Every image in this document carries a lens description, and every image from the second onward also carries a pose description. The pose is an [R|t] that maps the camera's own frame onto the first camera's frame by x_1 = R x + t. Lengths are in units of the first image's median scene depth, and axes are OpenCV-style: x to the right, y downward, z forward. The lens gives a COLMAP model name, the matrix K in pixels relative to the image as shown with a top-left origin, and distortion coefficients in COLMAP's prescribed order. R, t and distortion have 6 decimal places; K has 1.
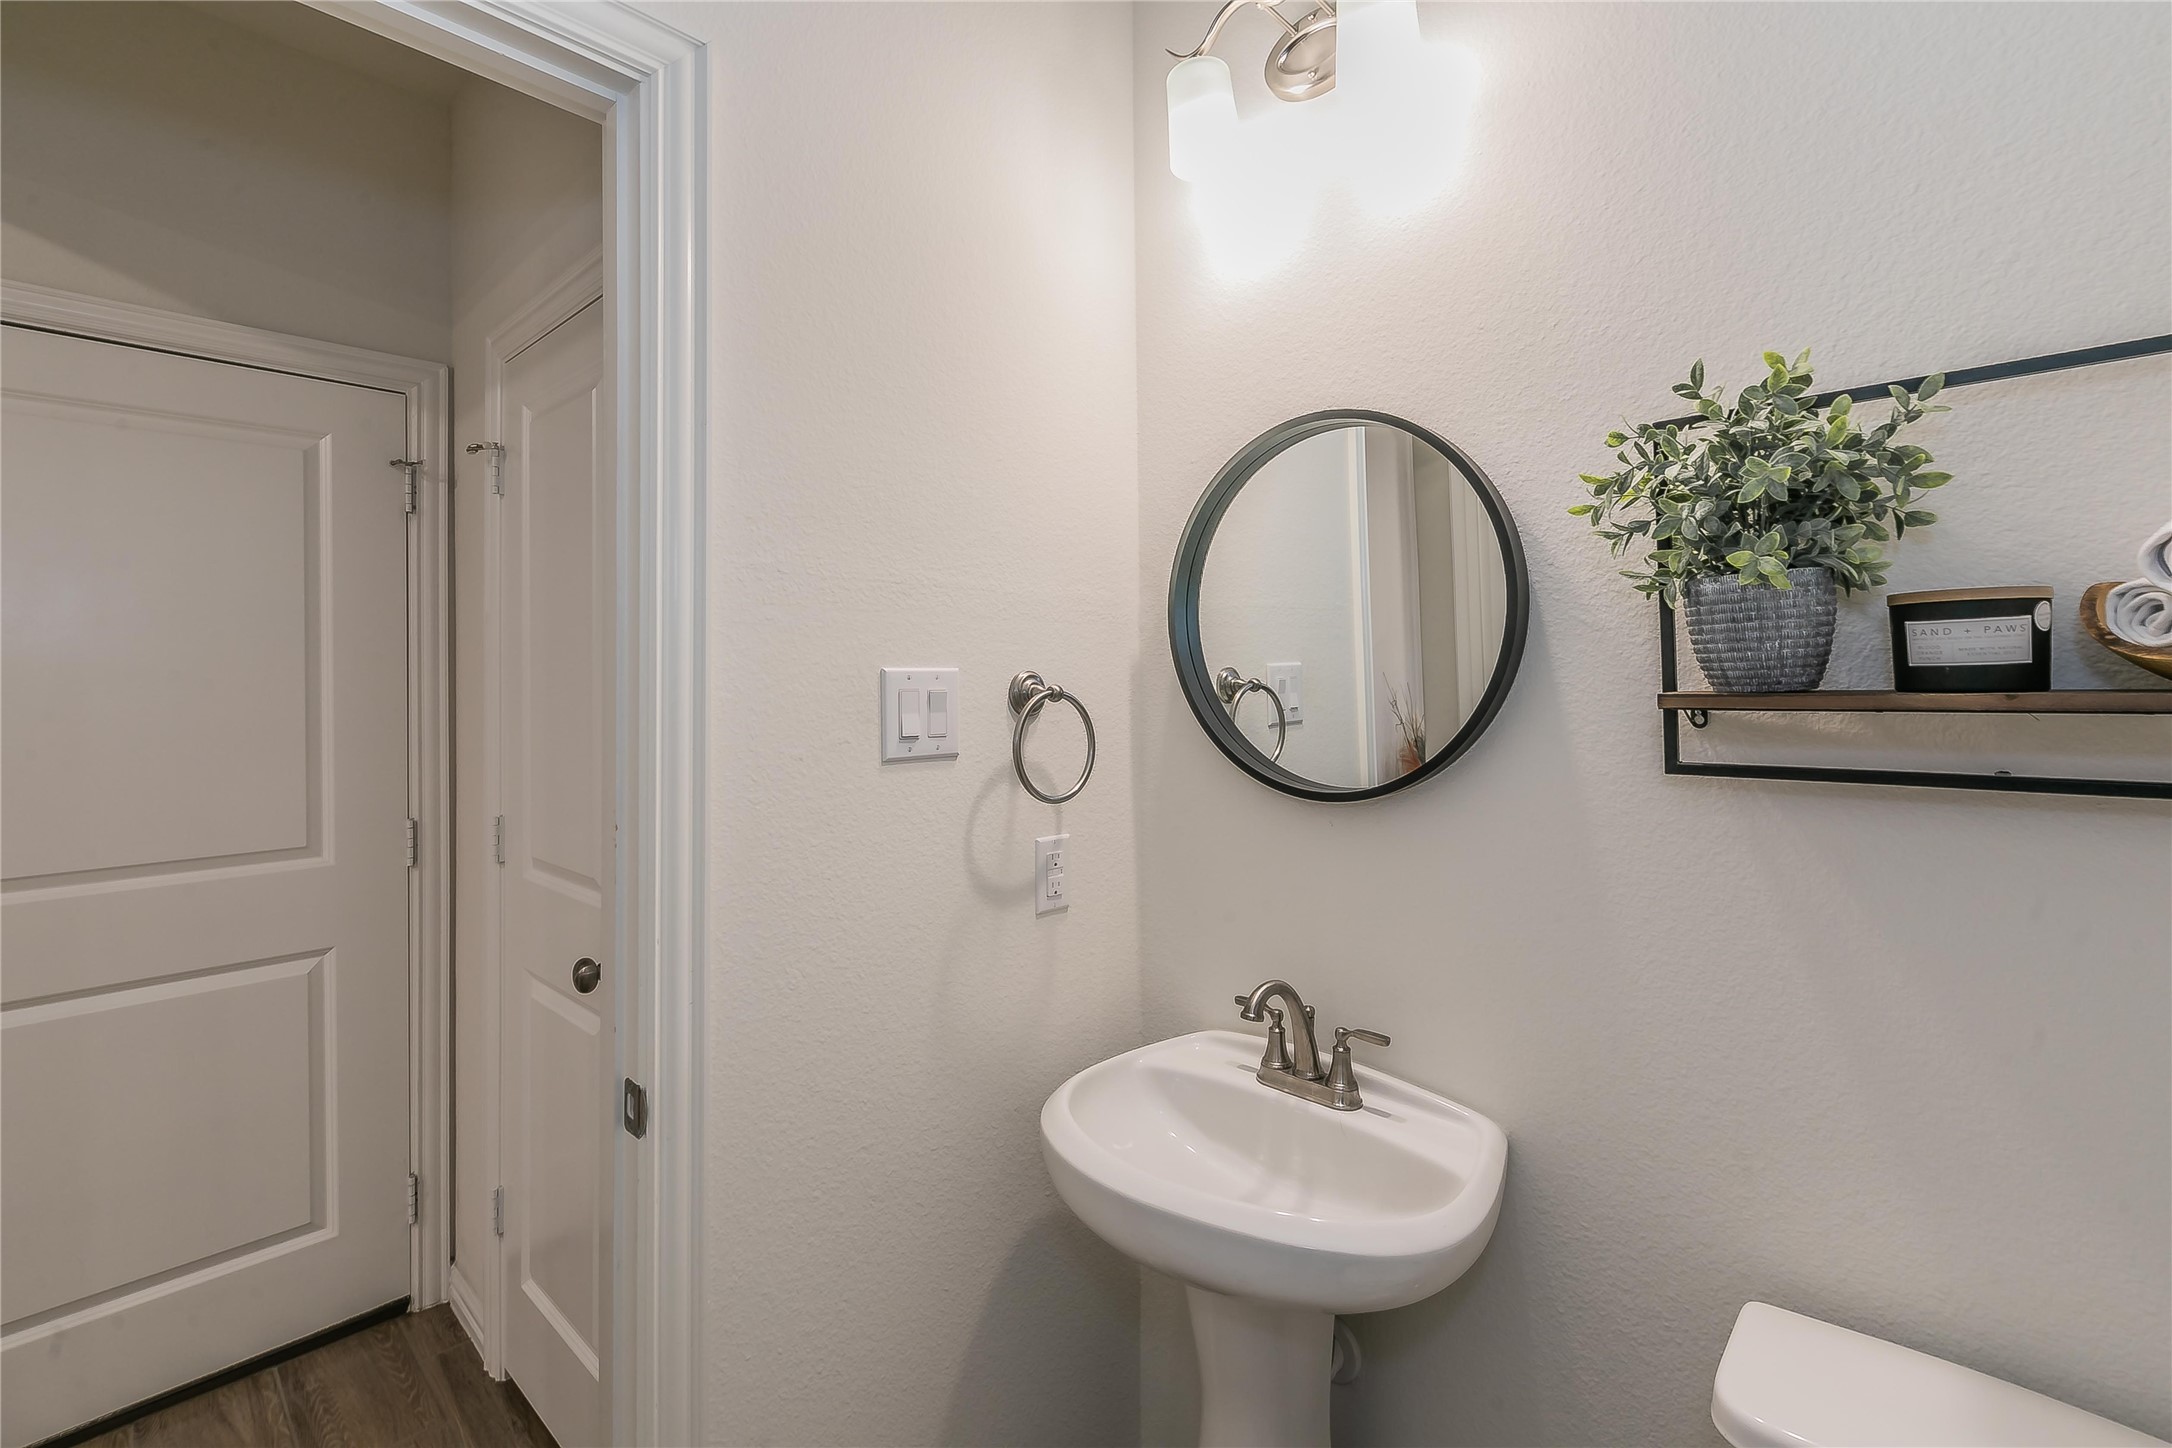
lens RADIAL K [[953.6, 0, 1090.5], [0, 953.6, 698.1], [0, 0, 1]] dist [-0.001821, -0.000424]
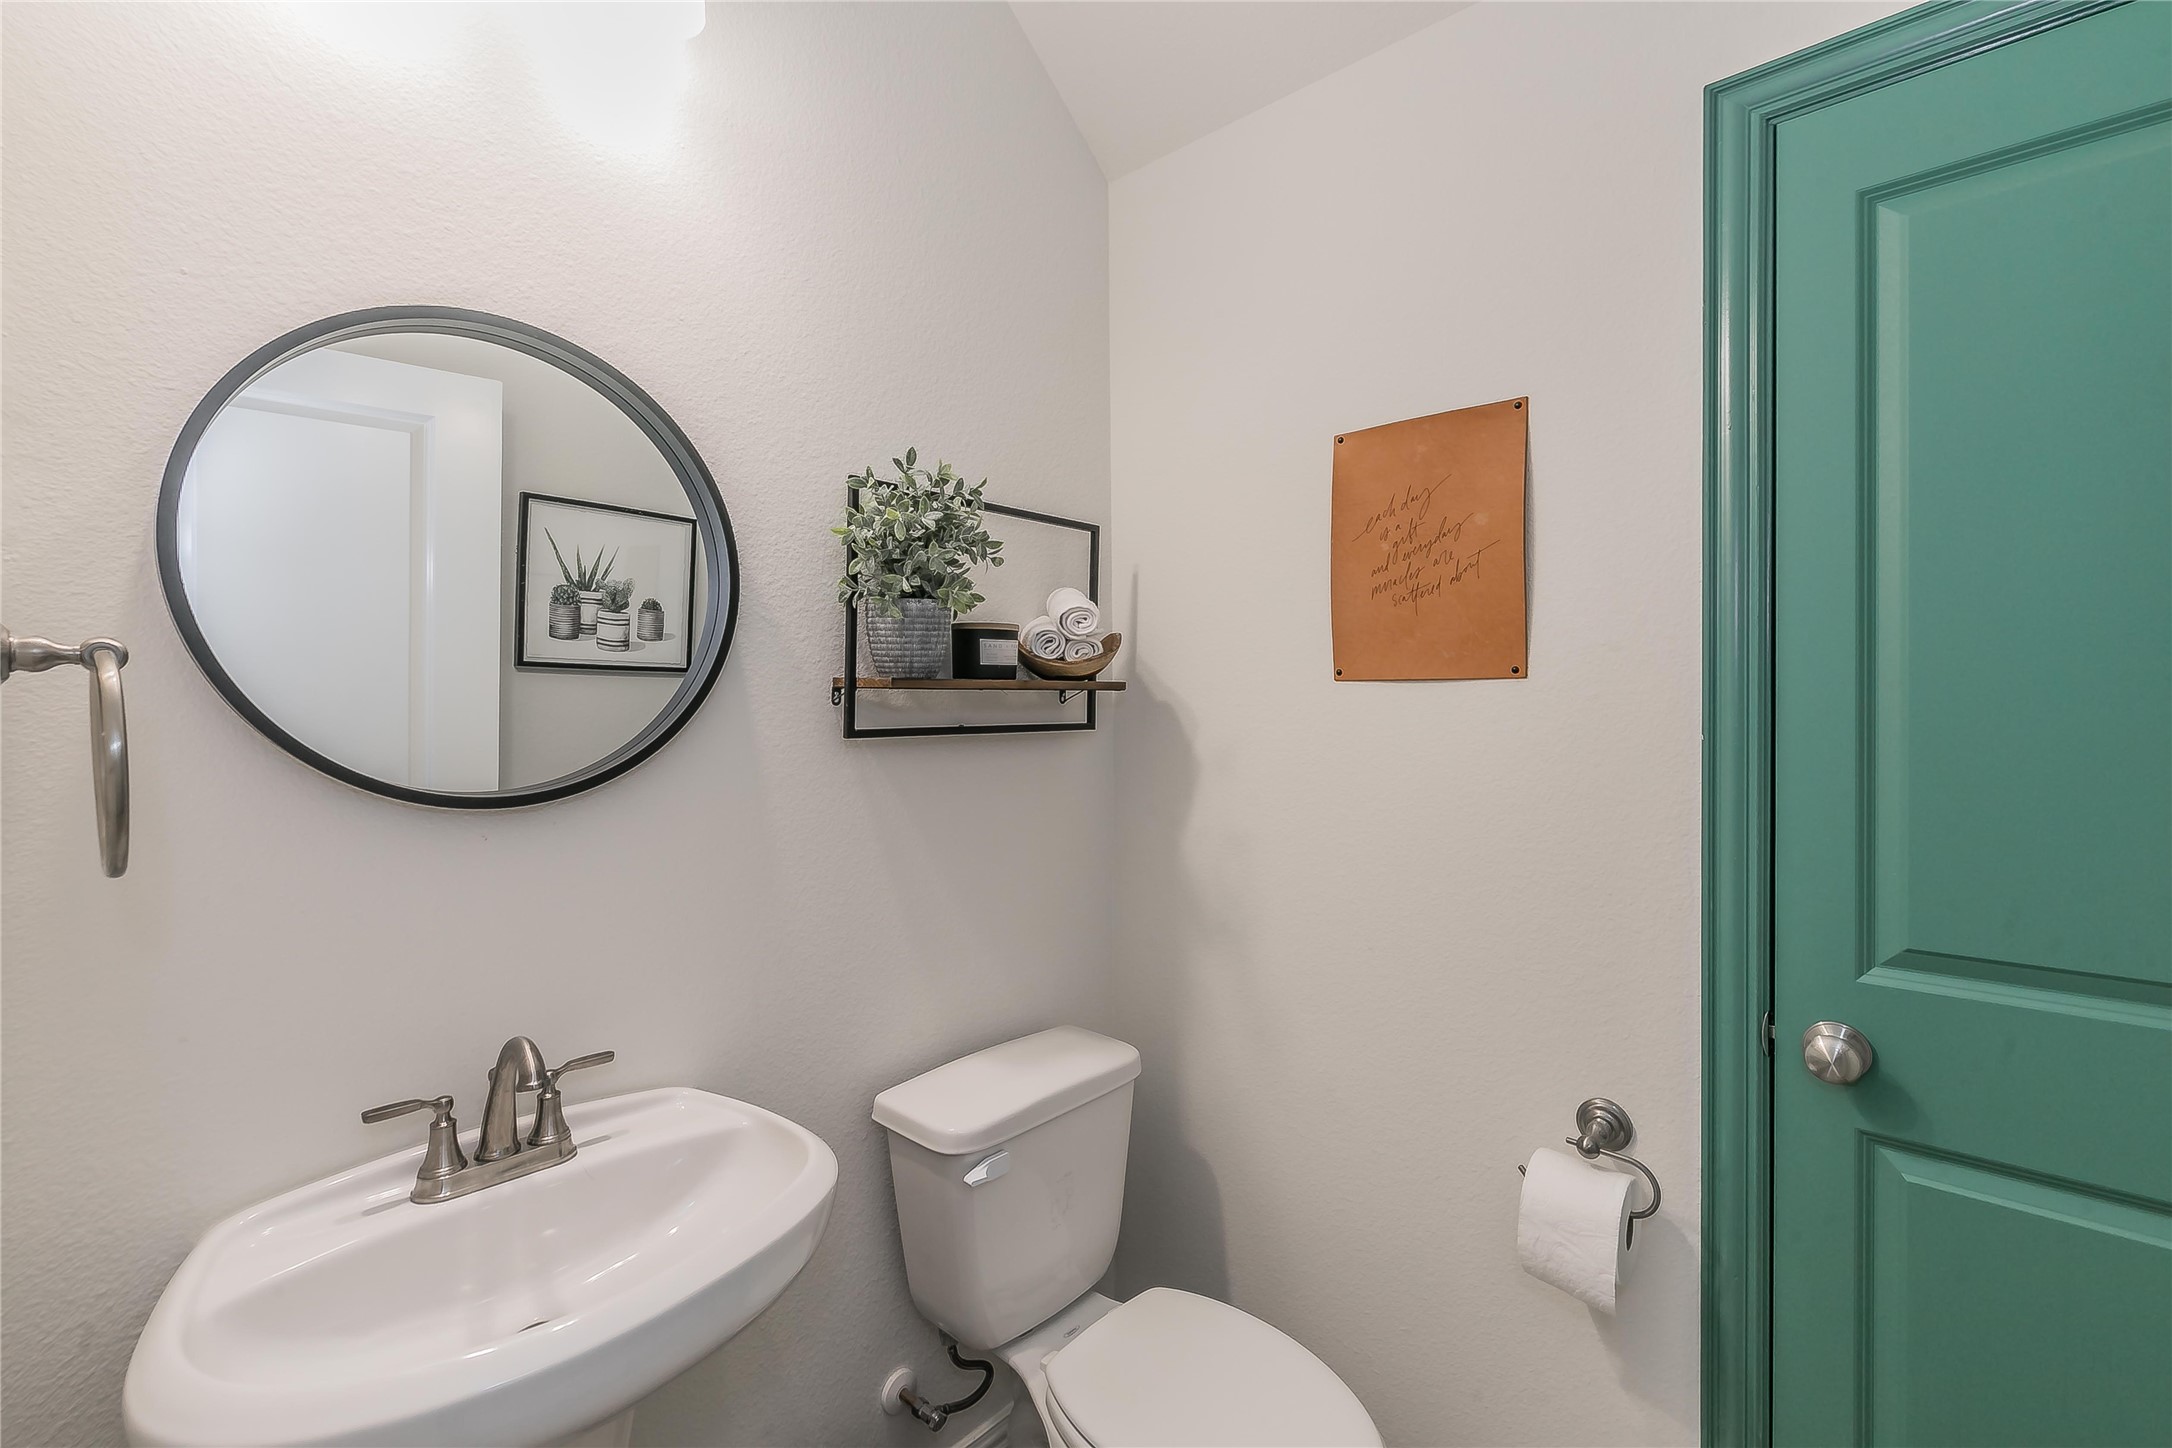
lens RADIAL K [[928.9, 0, 1093.3], [0, 928.9, 713.9], [0, 0, 1]] dist [-0.004935, -0.000107]
pose [[0.008458, -0.026076, 0.999624, -0.584964], [0.003113, 0.999656, 0.026050, 0.010054], [-0.999959, 0.002892, 0.008536, 0.544081]]
